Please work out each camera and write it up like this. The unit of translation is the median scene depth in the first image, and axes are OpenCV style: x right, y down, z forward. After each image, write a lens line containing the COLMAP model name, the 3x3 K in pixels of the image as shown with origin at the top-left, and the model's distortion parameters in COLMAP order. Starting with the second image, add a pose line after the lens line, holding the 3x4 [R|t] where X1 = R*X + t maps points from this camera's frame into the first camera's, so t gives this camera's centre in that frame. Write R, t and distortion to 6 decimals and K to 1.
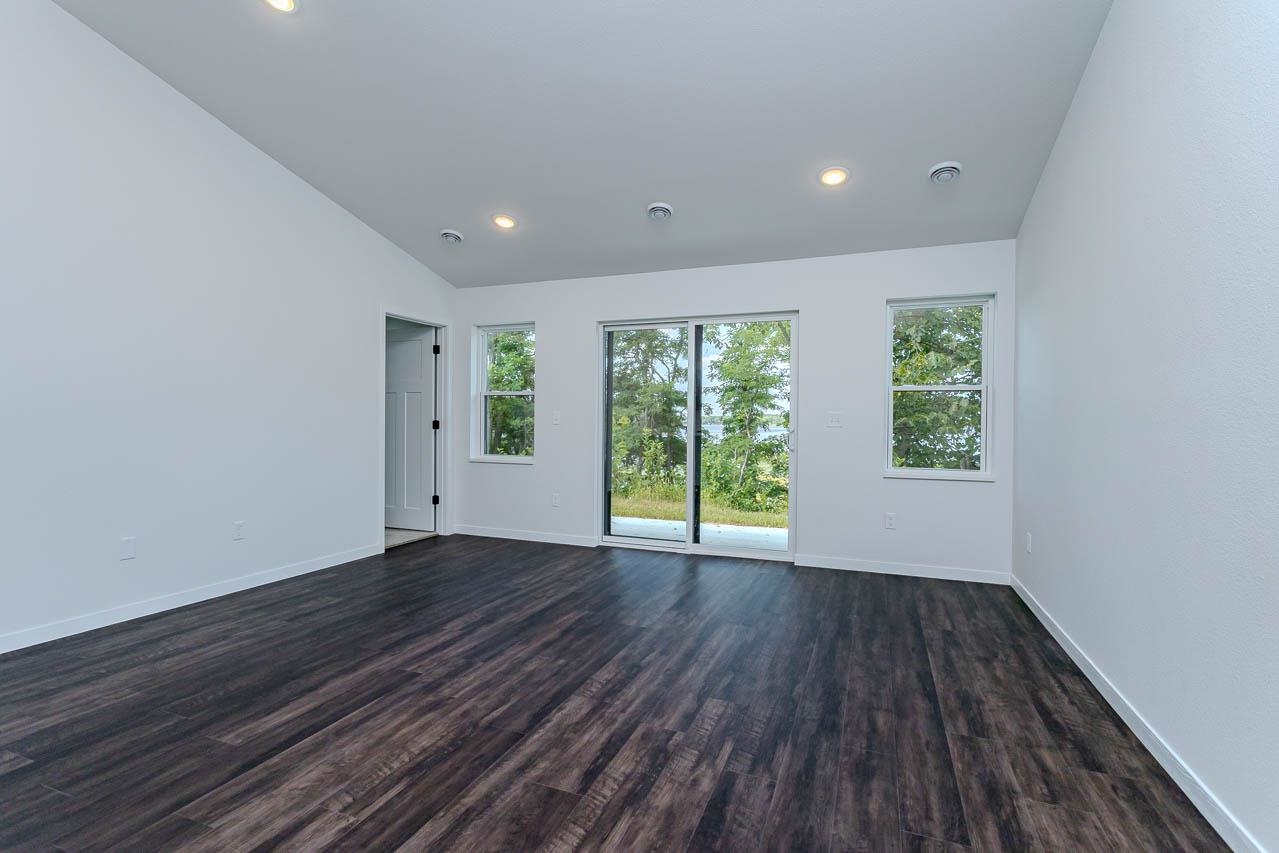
lens RADIAL K [[595.2, 0, 641.8], [0, 595.2, 422.0], [0, 0, 1]] dist [0.000077, 0.002781]
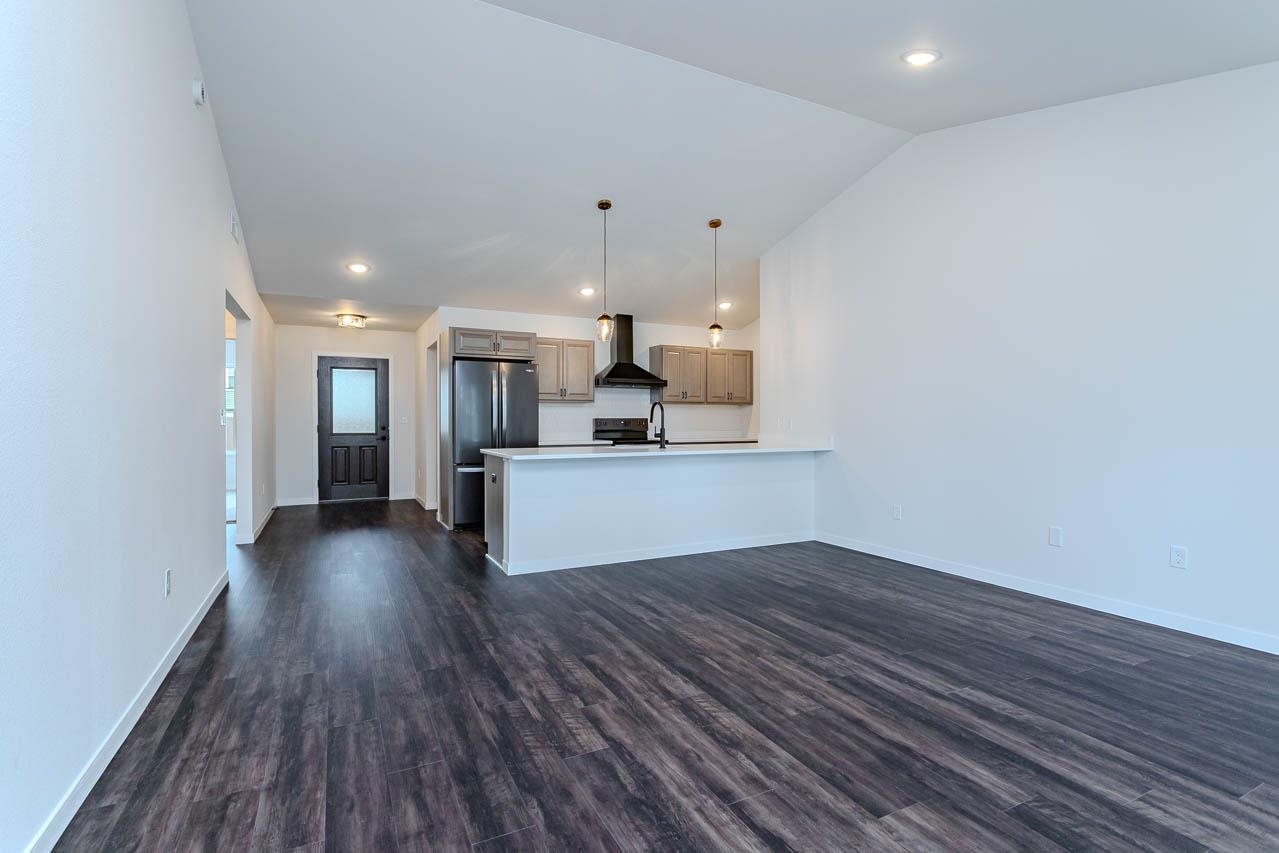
lens RADIAL K [[595.2, 0, 631.4], [0, 595.2, 423.0], [0, 0, 1]] dist [0.000077, 0.002781]
pose [[-0.668354, -0.005427, -0.743823, 0.608396], [-0.006641, 0.999977, -0.001329, 0.002517], [0.743813, 0.004052, -0.668375, 1.334689]]
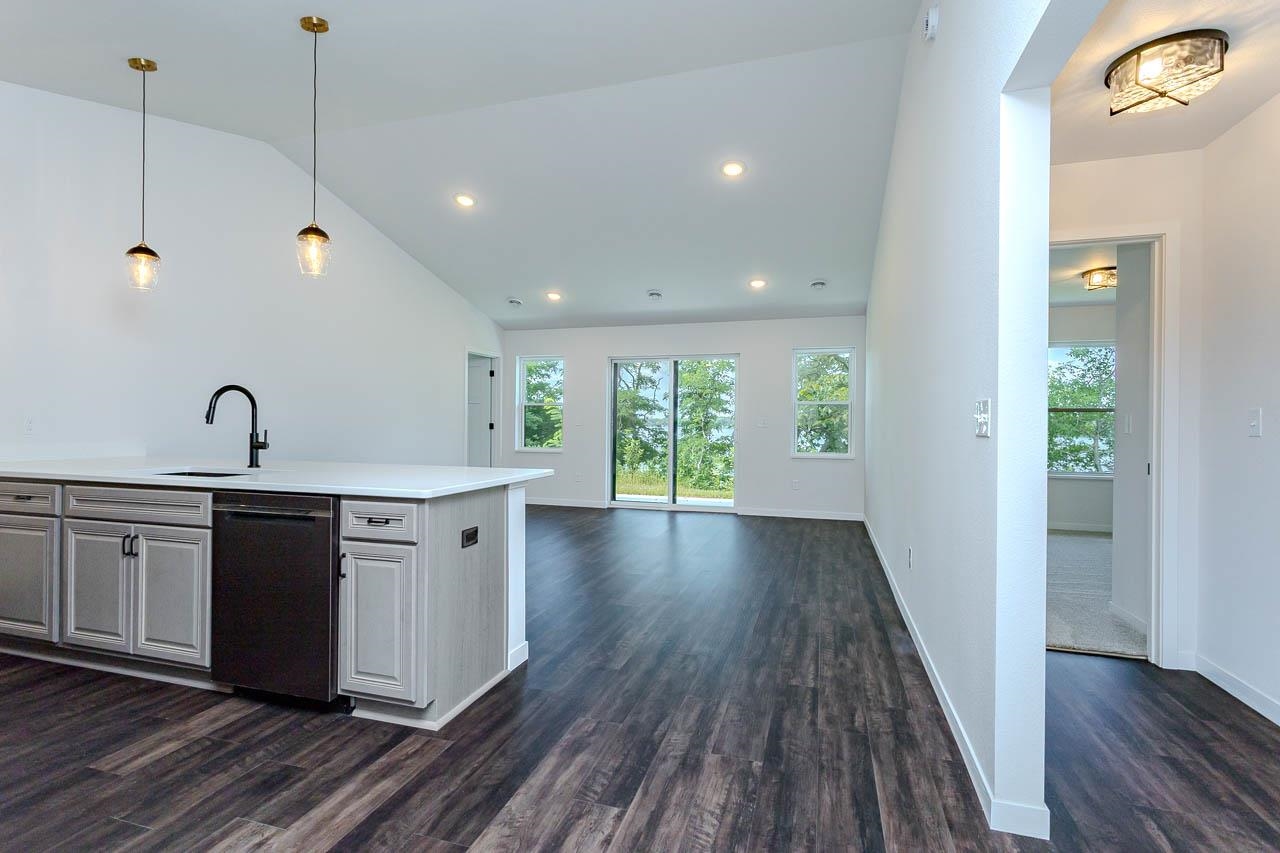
lens RADIAL K [[595.7, 0, 640.9], [0, 595.7, 424.9], [0, 0, 1]] dist [0.000077, 0.002781]
pose [[0.997116, -0.000176, 0.075897, -0.188791], [0.000101, 1.000000, 0.000994, 0.000773], [-0.075897, -0.000983, 0.997115, -0.891113]]
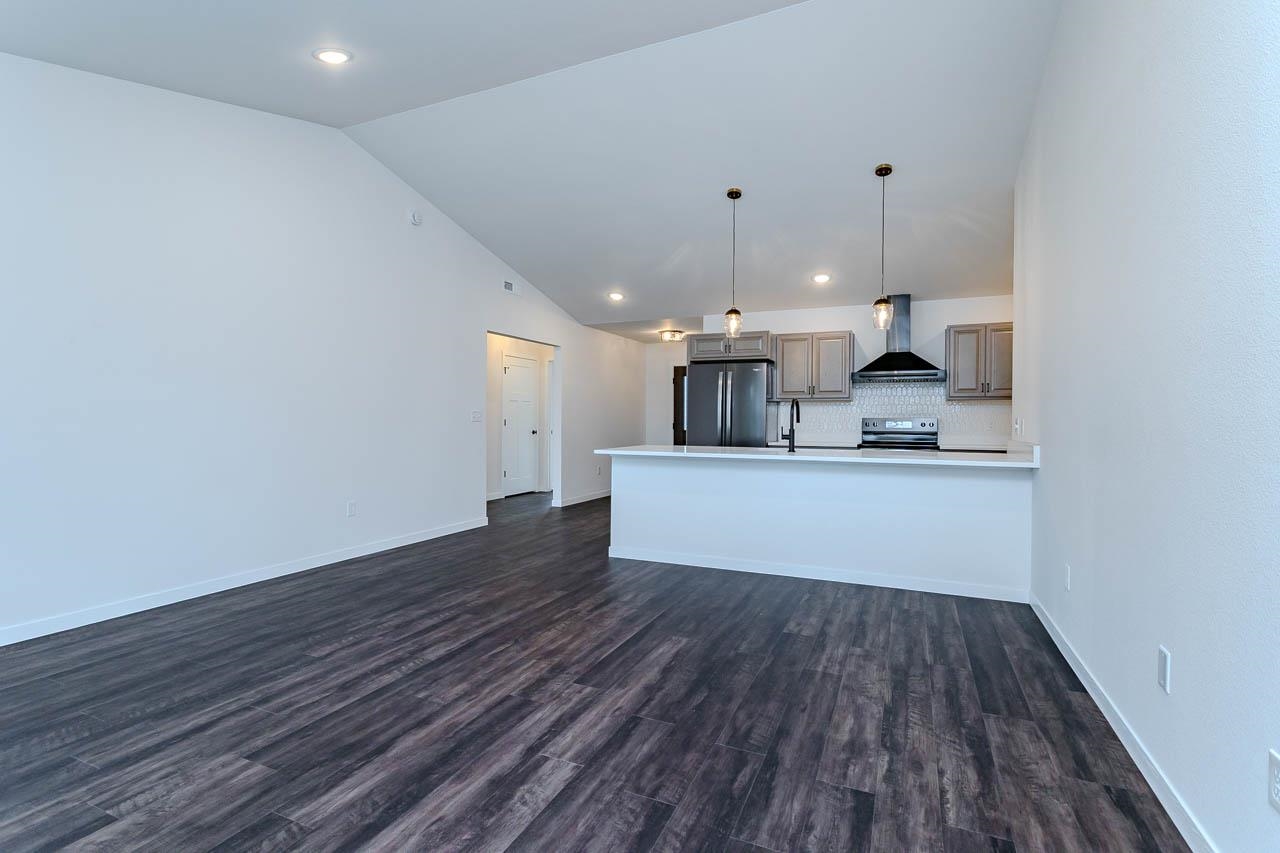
lens RADIAL K [[595.7, 0, 650.2], [0, 595.7, 424.5], [0, 0, 1]] dist [0.000077, 0.002781]
pose [[-0.999274, -0.014754, 0.035130, -0.477124], [-0.014367, 0.999833, 0.011252, -0.008866], [-0.035290, 0.010739, -0.999319, 1.790209]]
